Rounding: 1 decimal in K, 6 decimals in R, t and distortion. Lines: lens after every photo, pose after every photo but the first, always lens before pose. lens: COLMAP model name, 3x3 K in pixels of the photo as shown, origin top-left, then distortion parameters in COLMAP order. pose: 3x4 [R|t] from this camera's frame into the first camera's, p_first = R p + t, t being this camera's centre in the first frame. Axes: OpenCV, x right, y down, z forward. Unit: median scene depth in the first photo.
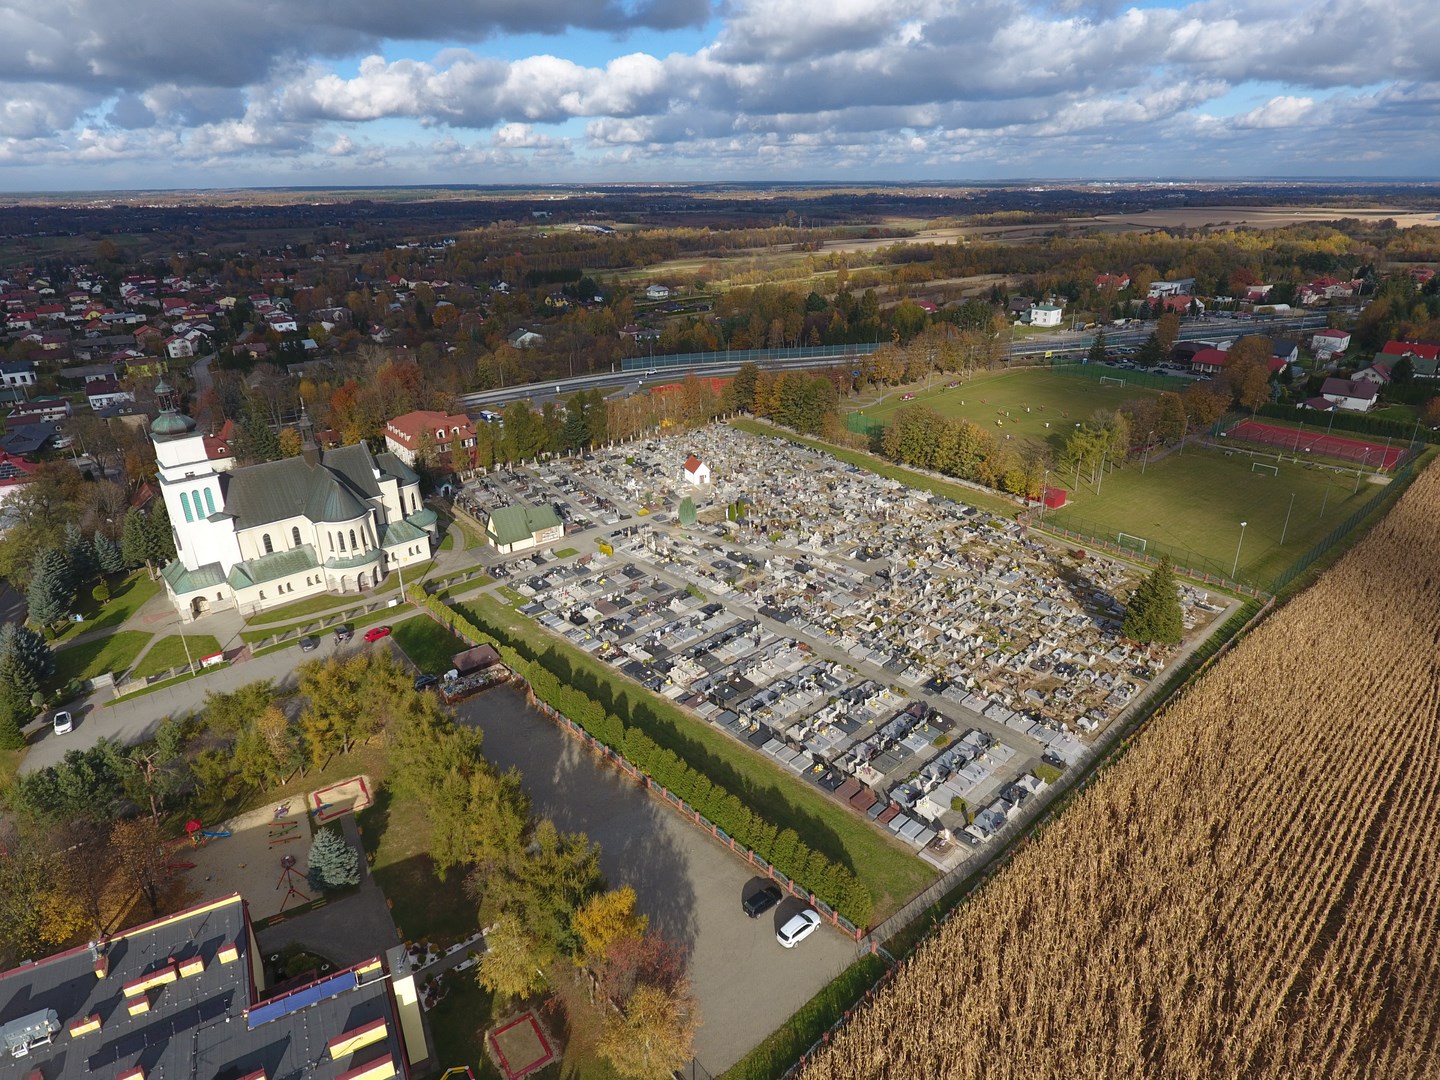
lens RADIAL K [[839.1, 0, 720.0], [0, 839.1, 524.8], [0, 0, 1]] dist [-0.006215, 0.000343]
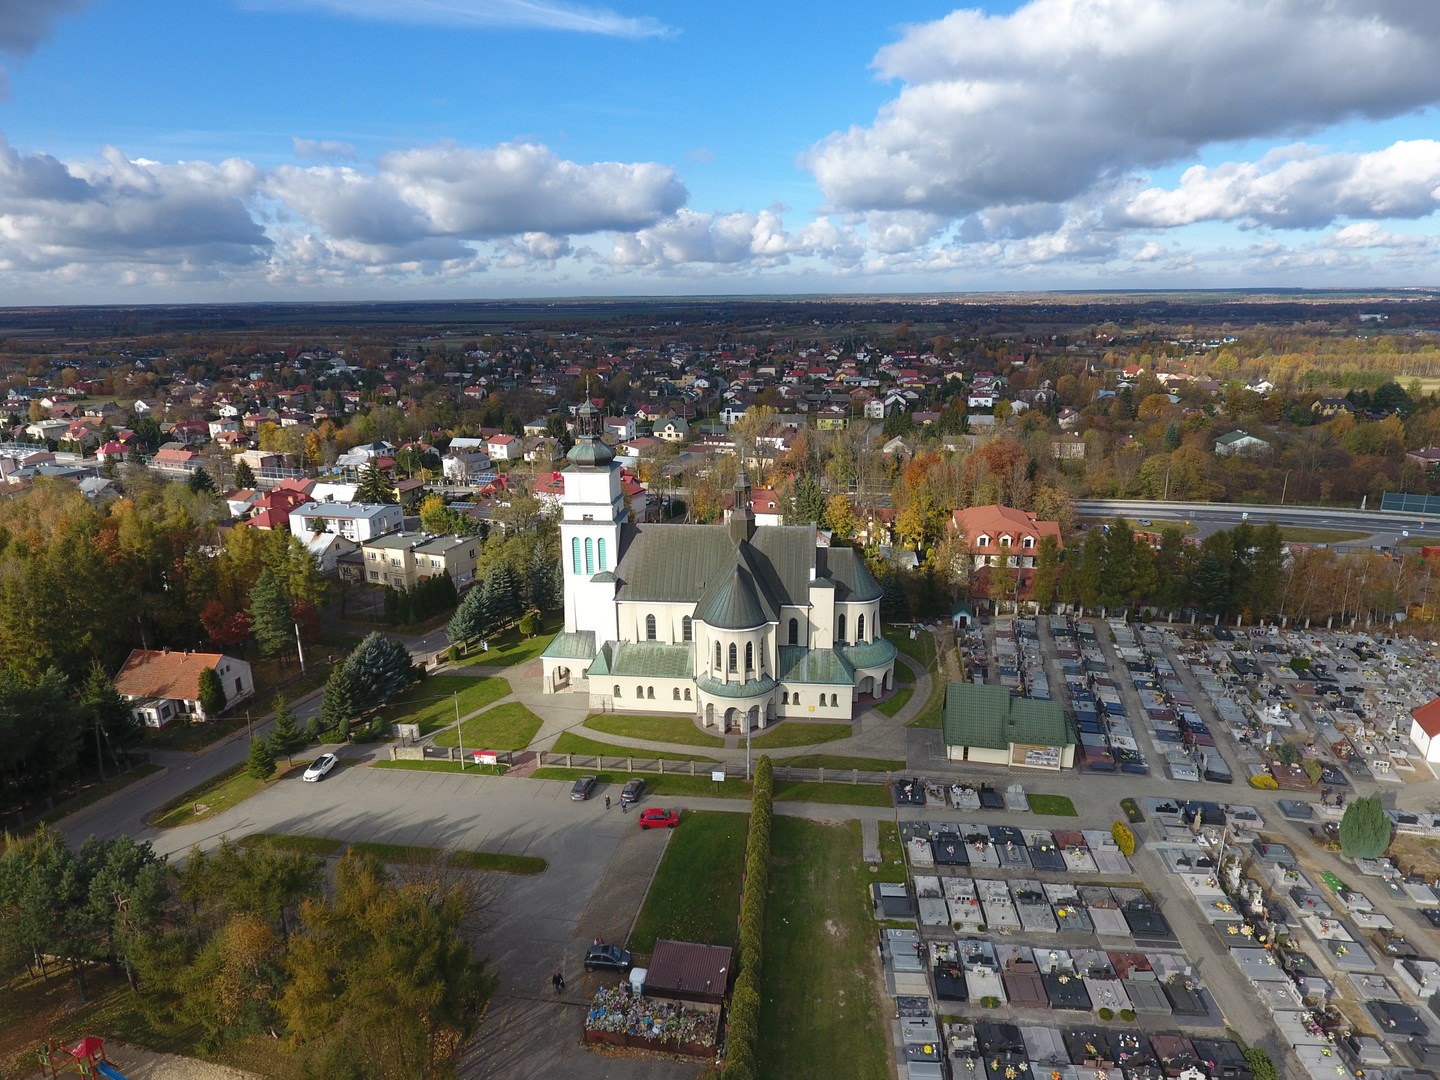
lens RADIAL K [[839.1, 0, 720.0], [0, 839.1, 524.8], [0, 0, 1]] dist [-0.006215, 0.000343]
pose [[0.657589, 0.201744, -0.725862, 0.022766], [-0.281376, 0.959525, 0.011777, -0.070372], [0.698859, 0.196496, 0.687739, 0.386231]]
